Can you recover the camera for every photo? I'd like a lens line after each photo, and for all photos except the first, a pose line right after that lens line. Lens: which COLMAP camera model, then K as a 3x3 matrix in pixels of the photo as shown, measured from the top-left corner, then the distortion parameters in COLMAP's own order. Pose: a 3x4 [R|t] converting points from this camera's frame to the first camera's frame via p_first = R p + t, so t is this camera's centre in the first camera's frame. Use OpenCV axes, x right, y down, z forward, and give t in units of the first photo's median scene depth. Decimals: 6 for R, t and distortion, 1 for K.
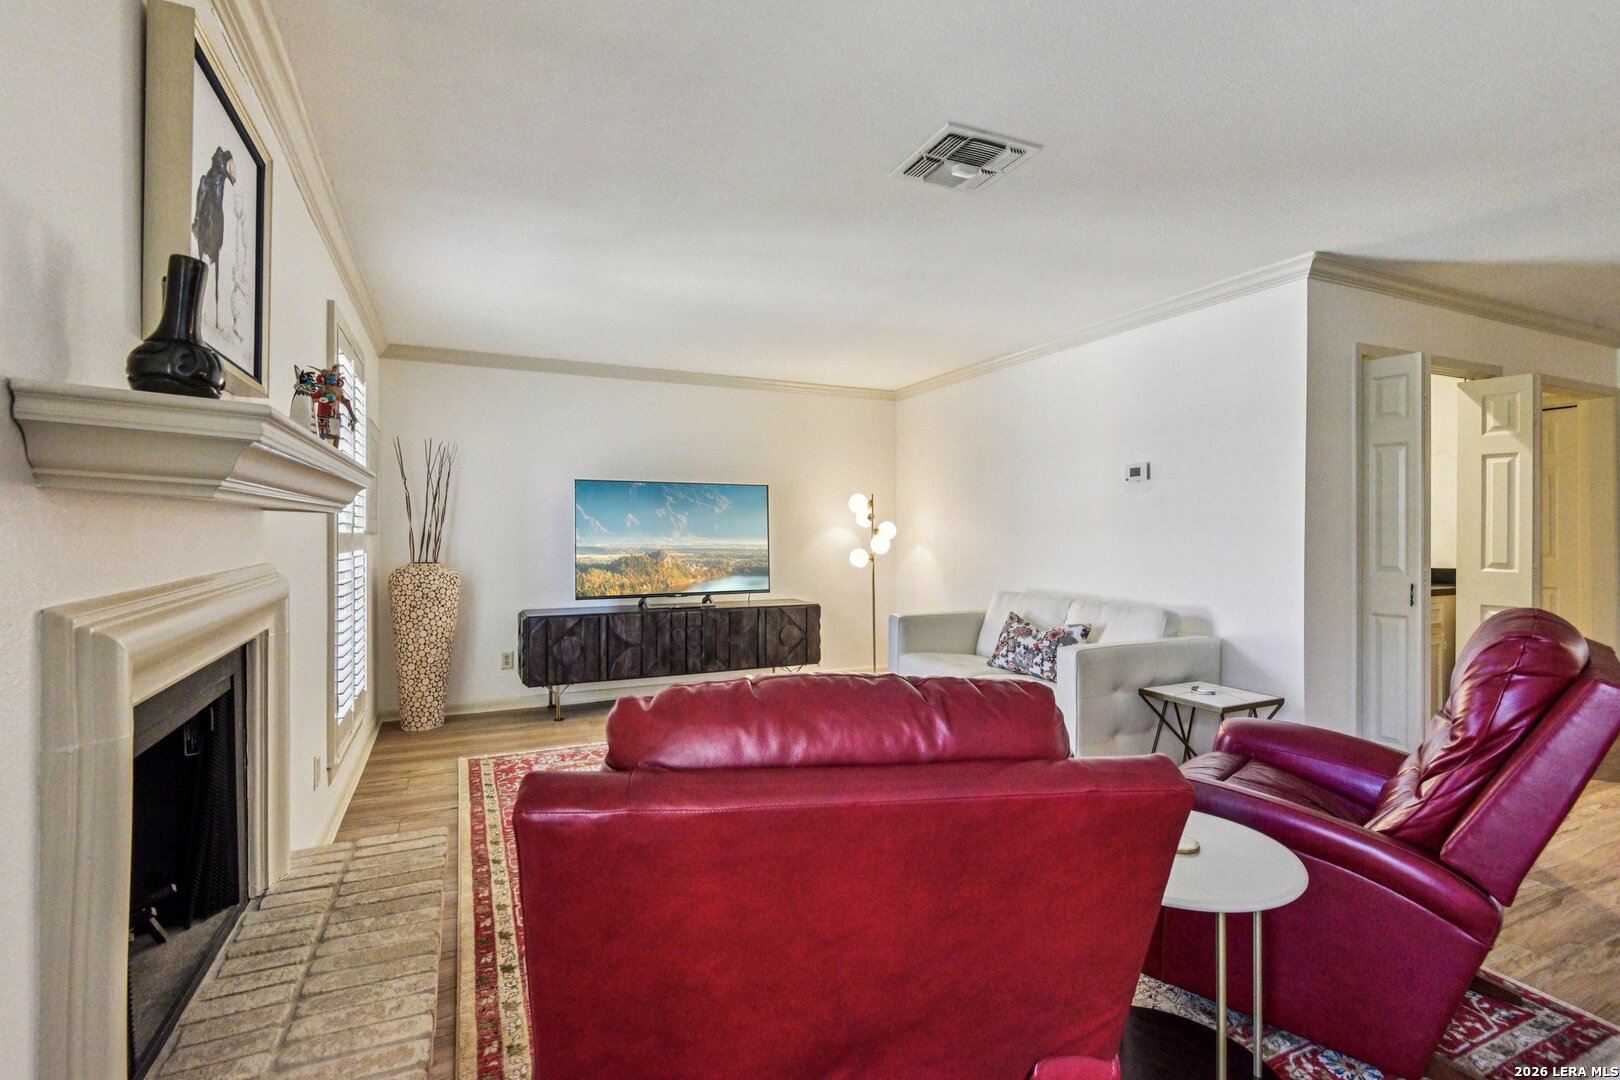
lens RADIAL K [[747.1, 0, 813.9], [0, 747.1, 535.3], [0, 0, 1]] dist [0.000901, -0.003316]
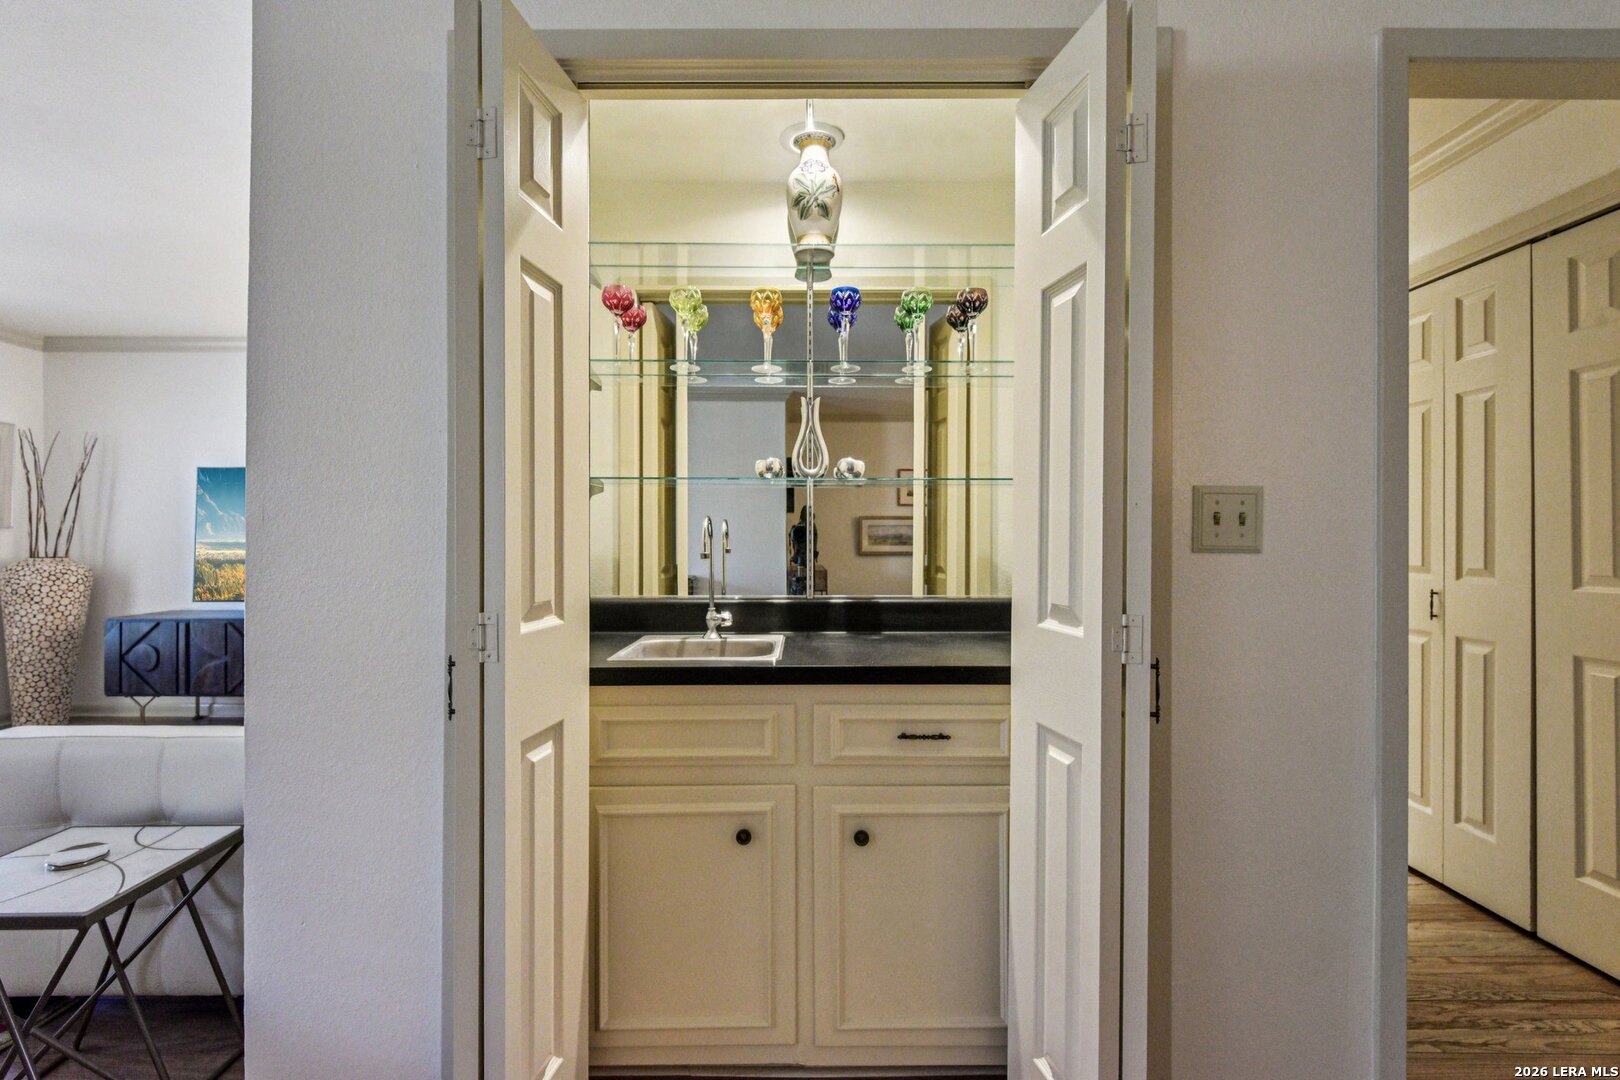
lens RADIAL K [[747.1, 0, 805.4], [0, 747.1, 535.5], [0, 0, 1]] dist [0.000901, -0.003316]
pose [[0.907675, 0.004106, -0.419654, 0.802242], [-0.005762, 0.999980, -0.002679, 0.004990], [0.419634, 0.004850, 0.907680, 0.550844]]
